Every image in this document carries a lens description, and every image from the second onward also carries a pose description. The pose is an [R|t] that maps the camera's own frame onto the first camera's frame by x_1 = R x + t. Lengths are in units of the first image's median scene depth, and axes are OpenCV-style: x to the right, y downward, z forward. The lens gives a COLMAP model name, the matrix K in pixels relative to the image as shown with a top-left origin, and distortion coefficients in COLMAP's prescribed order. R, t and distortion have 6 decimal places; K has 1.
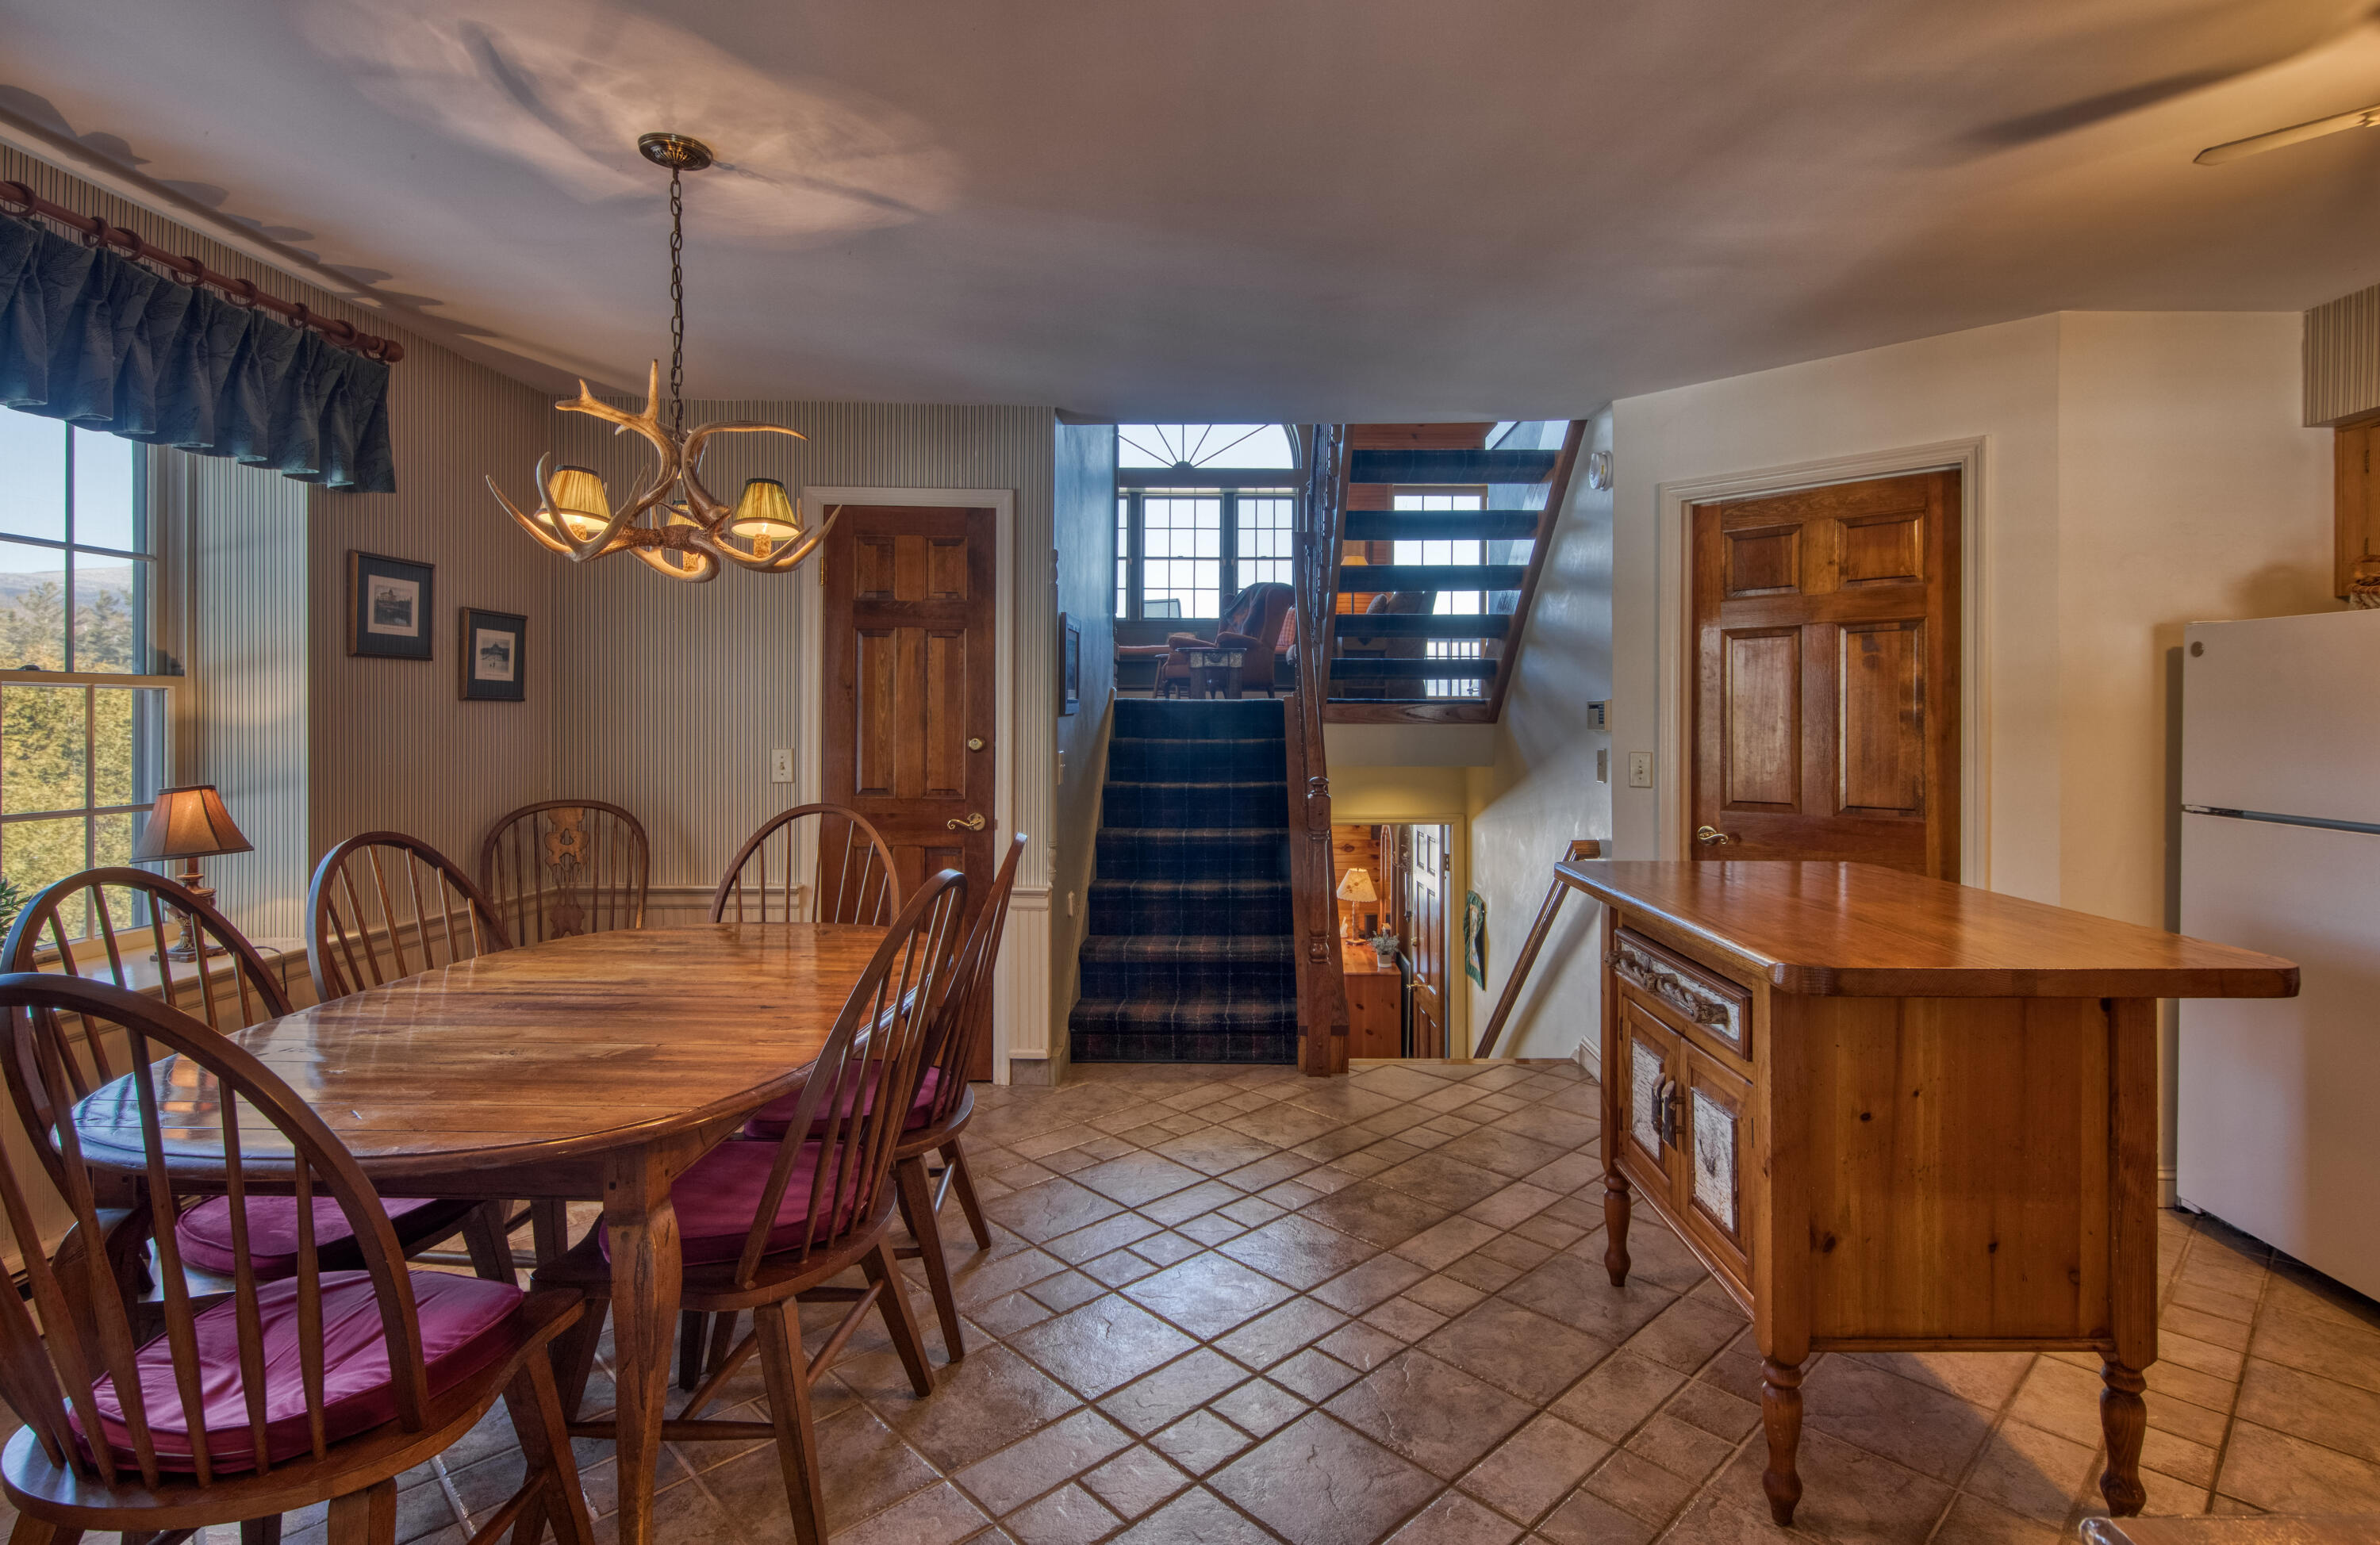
lens RADIAL K [[1133.4, 0, 1238.5], [0, 1133.4, 724.1], [0, 0, 1]] dist [-0.015147, -0.001512]
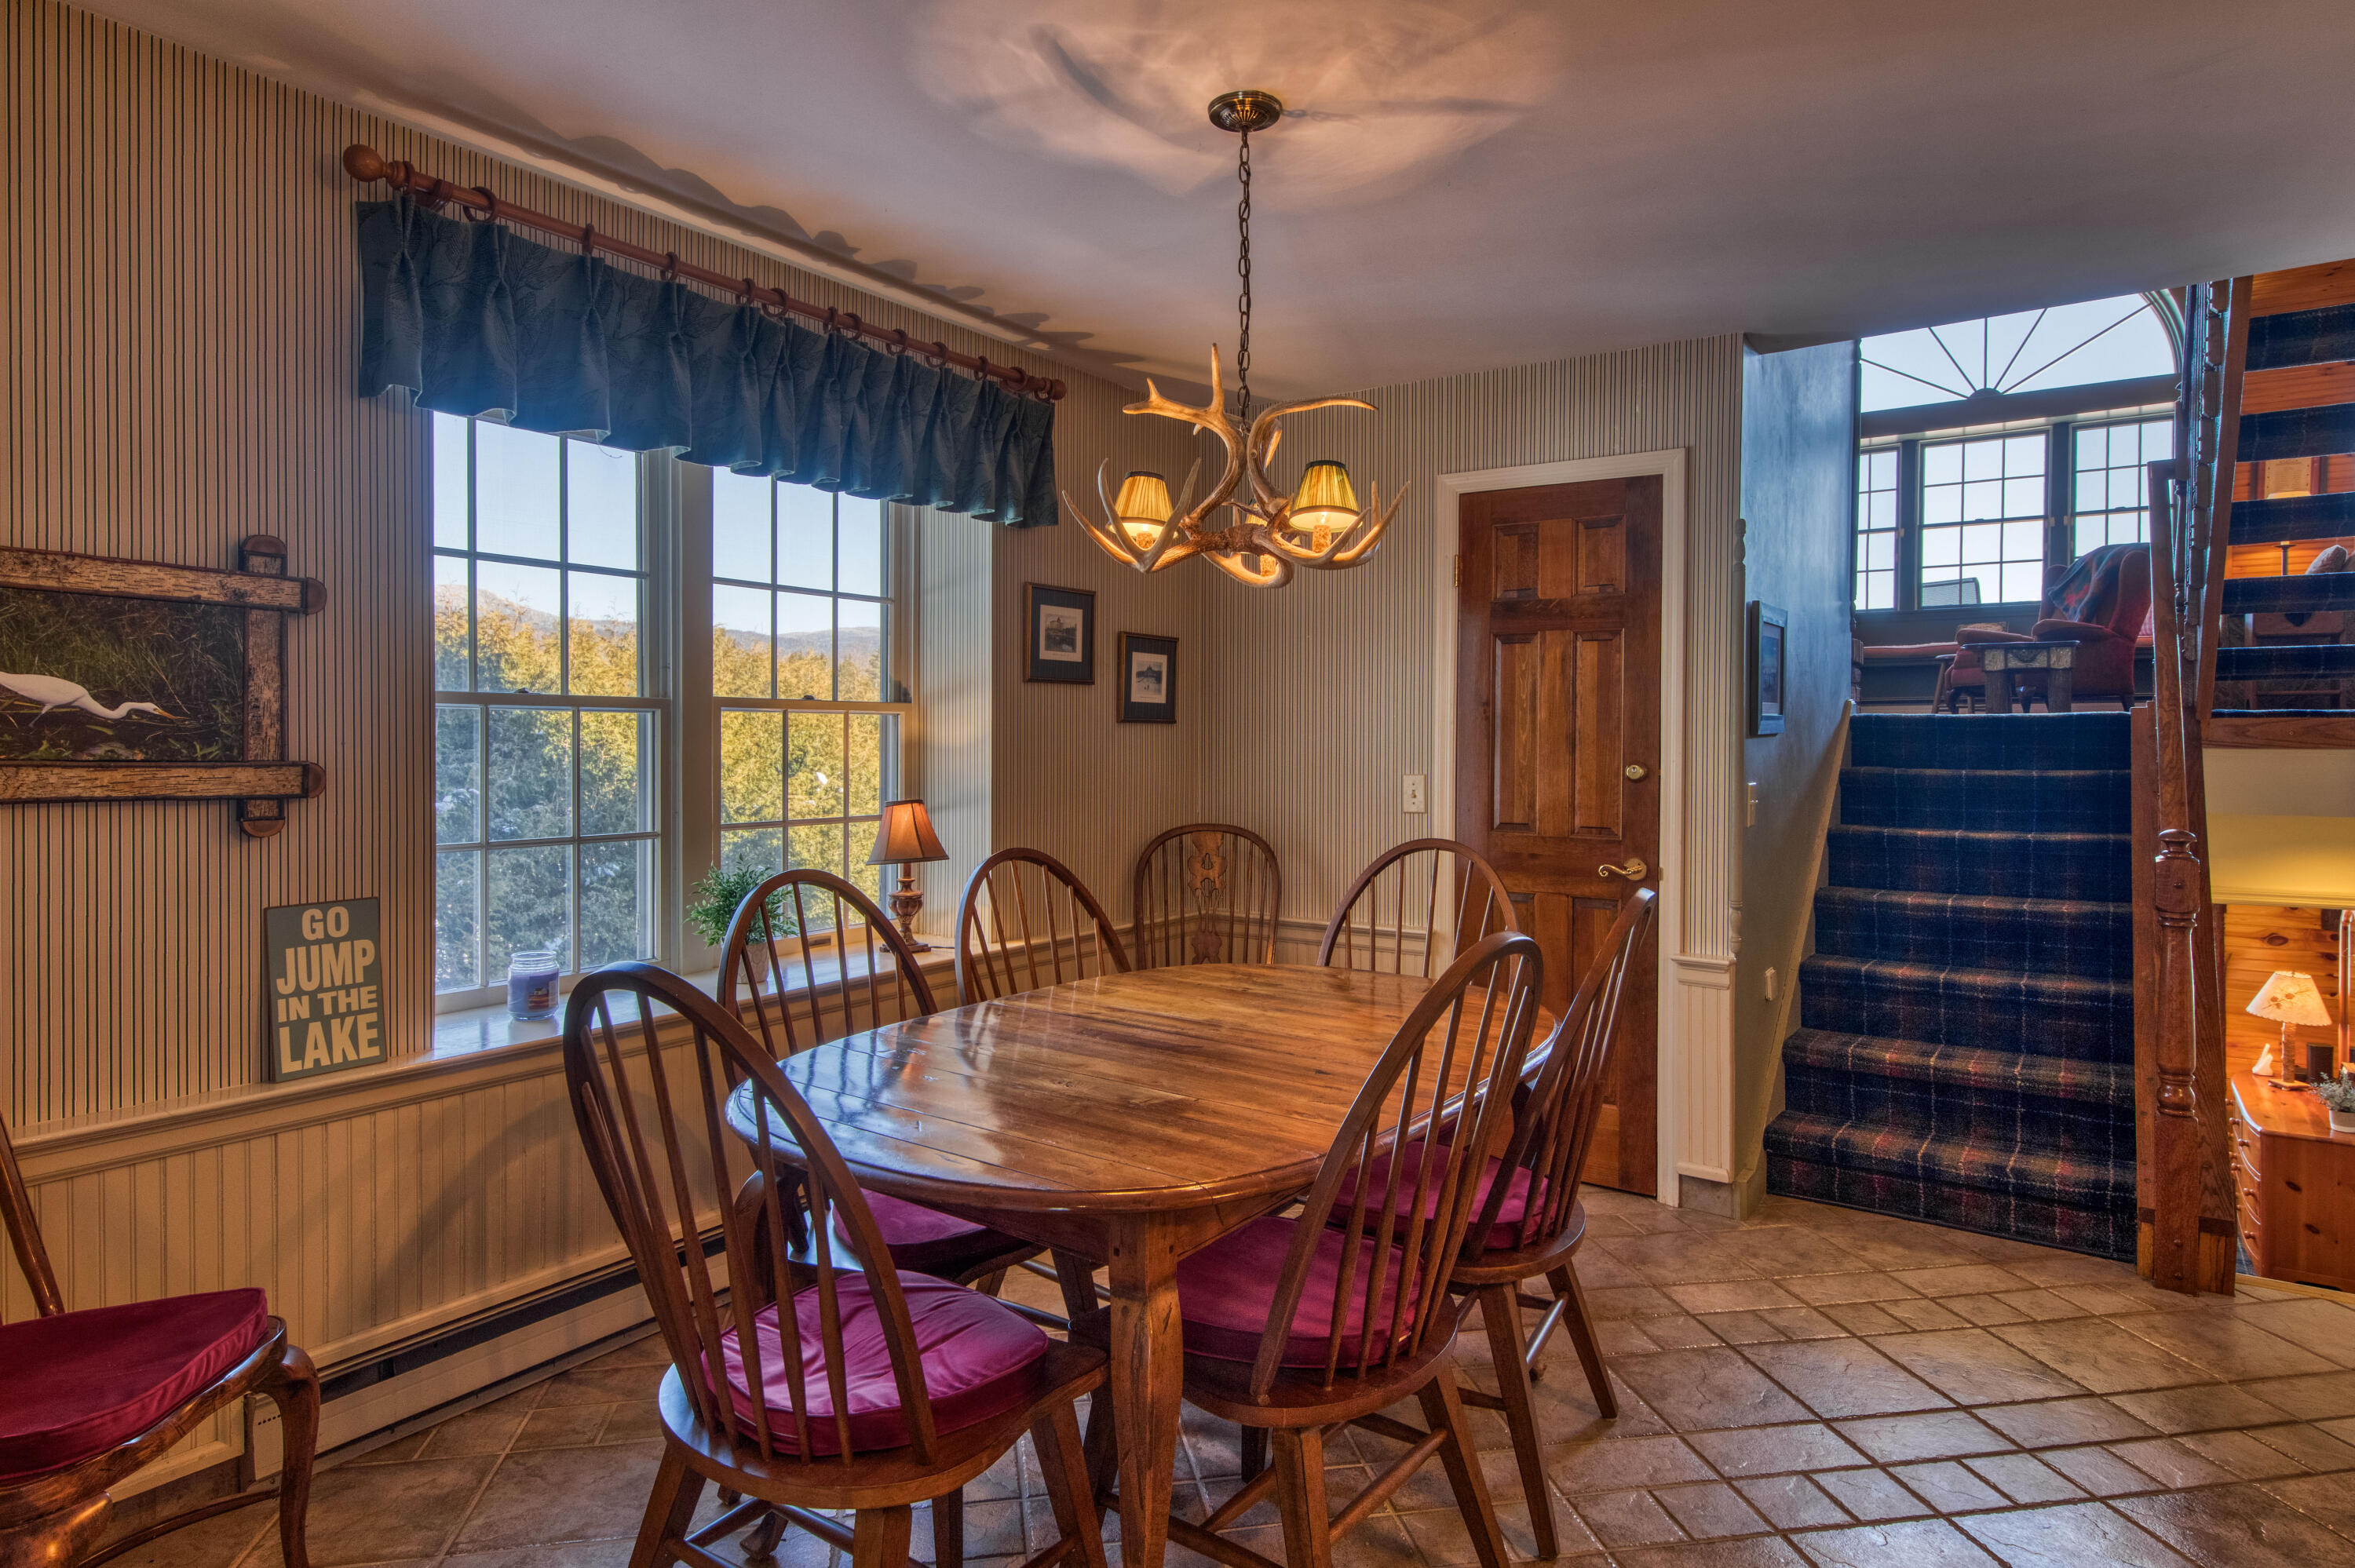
lens RADIAL K [[1301.5, 0, 1176.5], [0, 1301.5, 750.3], [0, 0, 1]] dist [0.002552, -0.002444]
pose [[0.818162, 0.003601, -0.574976, 0.038265], [-0.002892, 0.999994, 0.002148, 0.001455], [0.574980, -0.000095, 0.818167, 0.074140]]
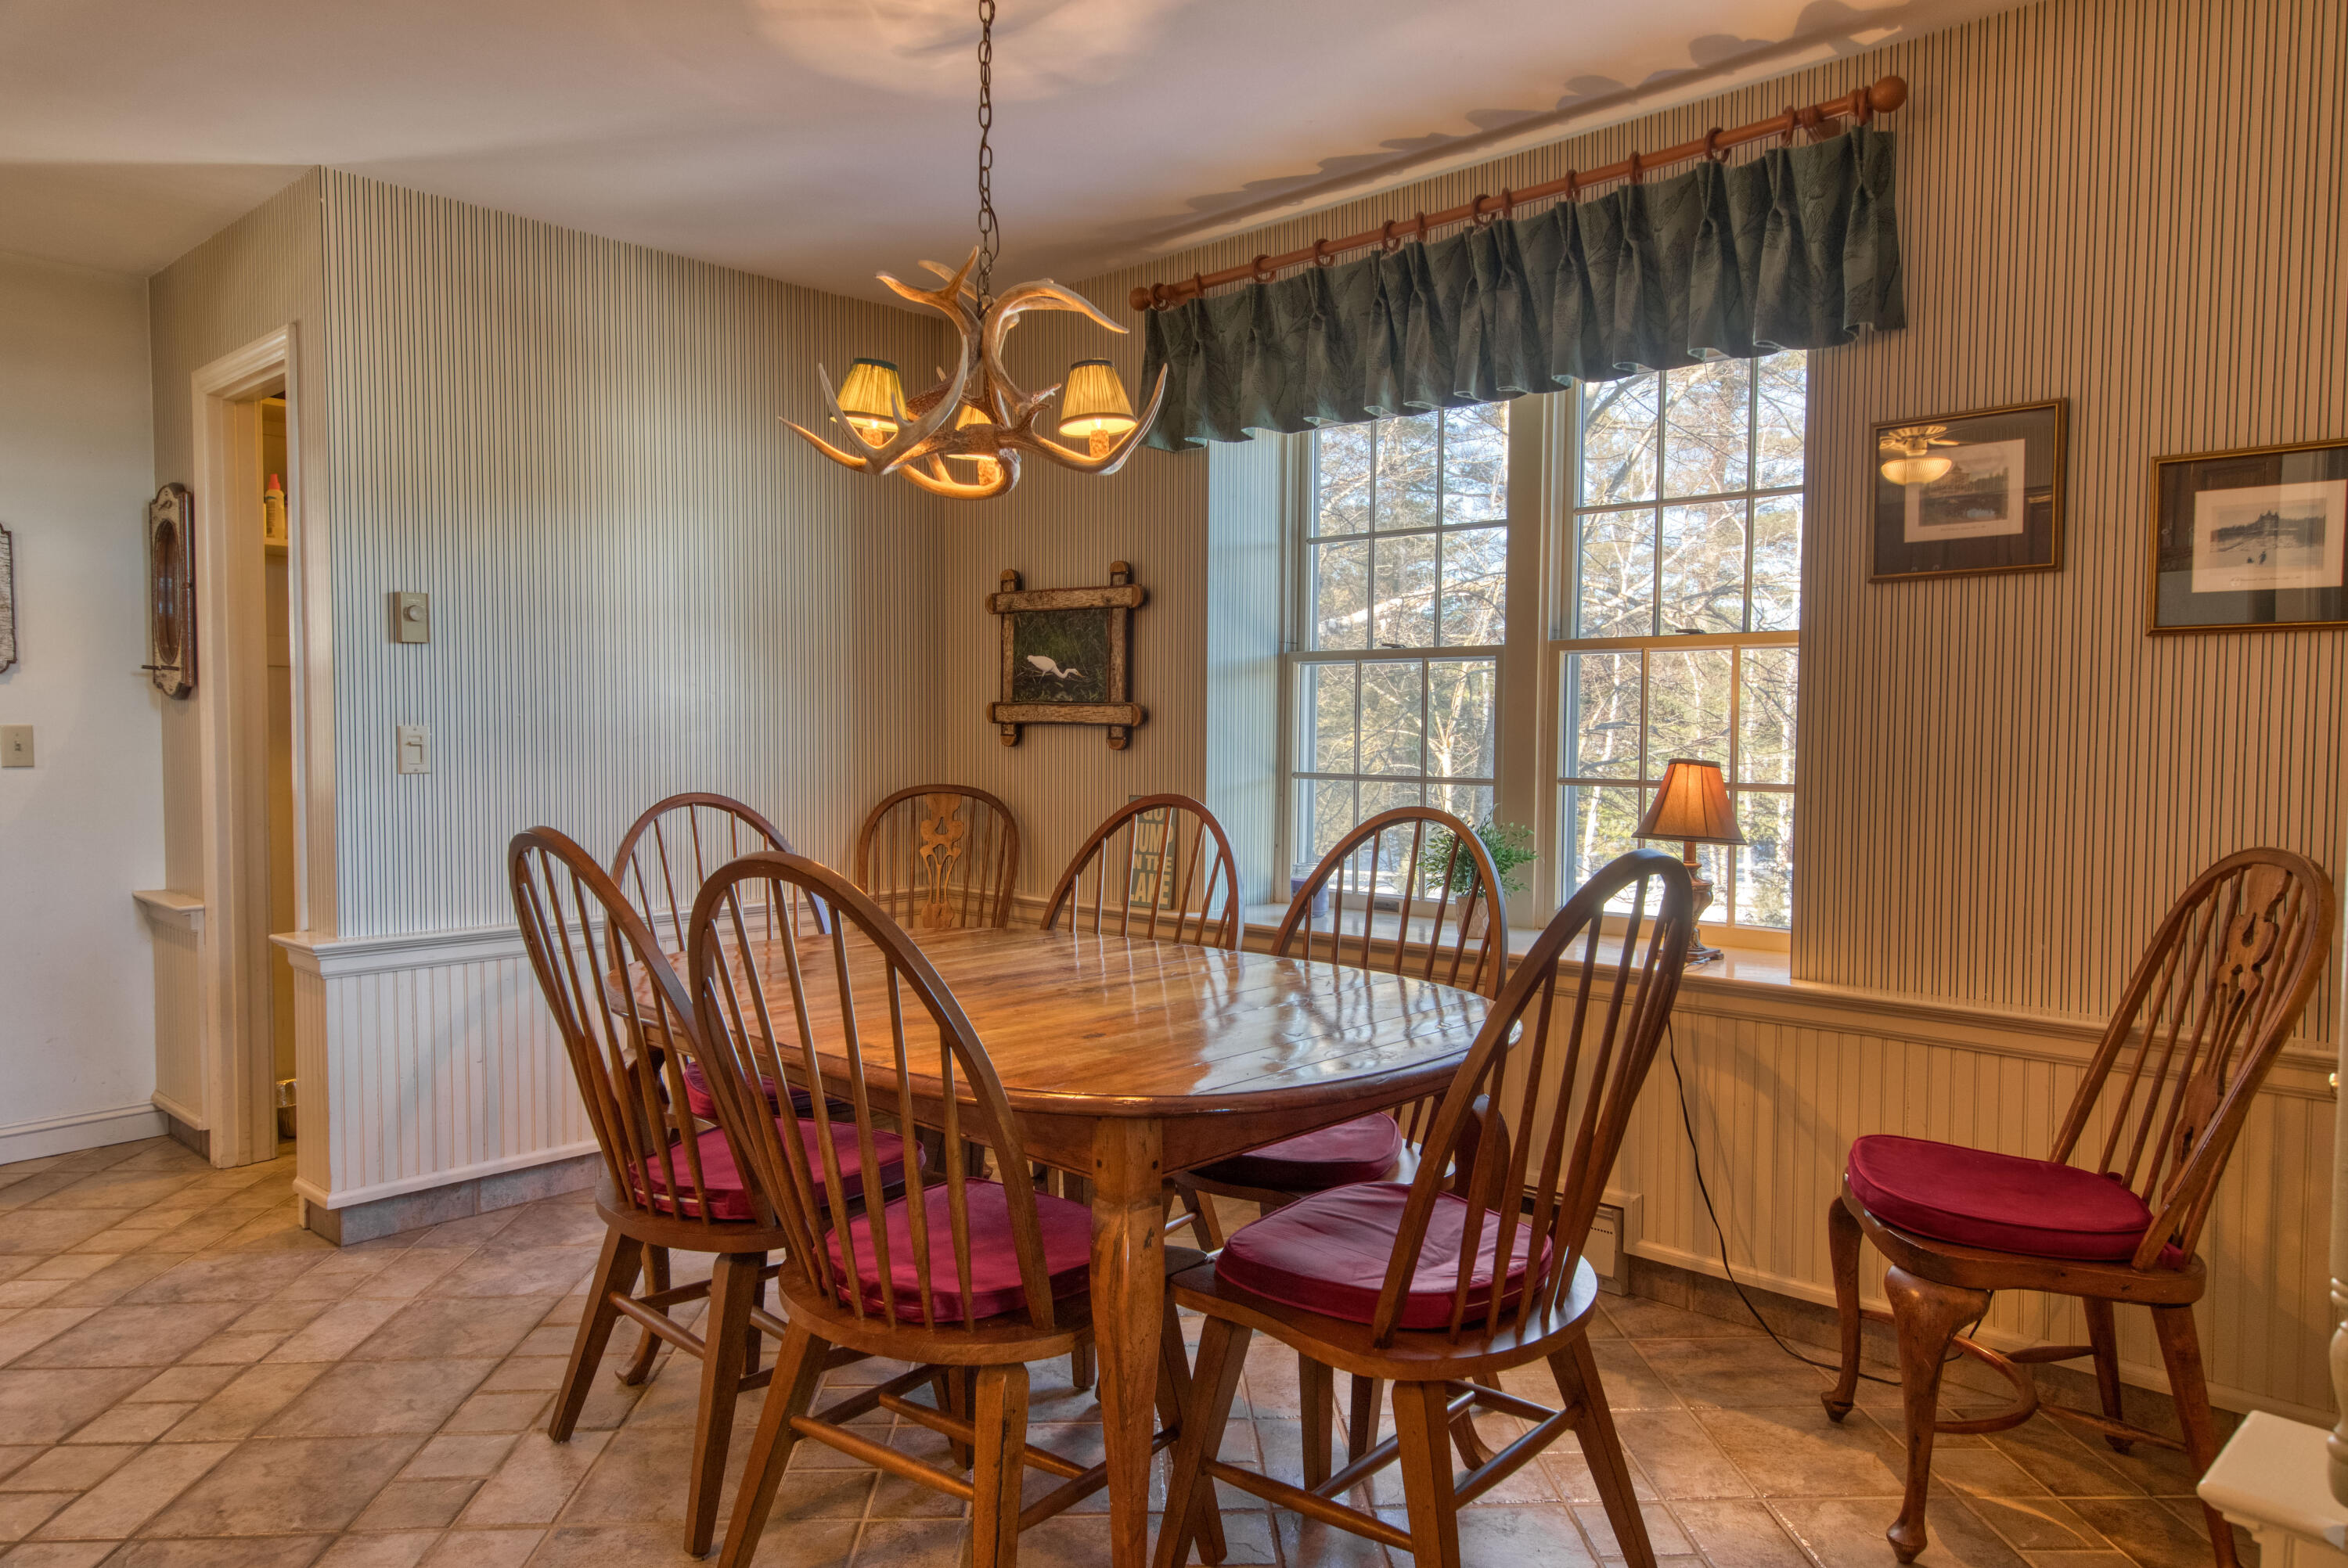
lens RADIAL K [[1476.1, 0, 1174.0], [0, 1476.1, 784.0], [0, 0, 1]] dist [-0.000439, -0.000810]
pose [[-0.673673, 0.024868, -0.738611, 0.149433], [-0.010435, 0.999014, 0.043153, 0.026807], [0.738956, 0.036778, -0.672749, 1.344709]]
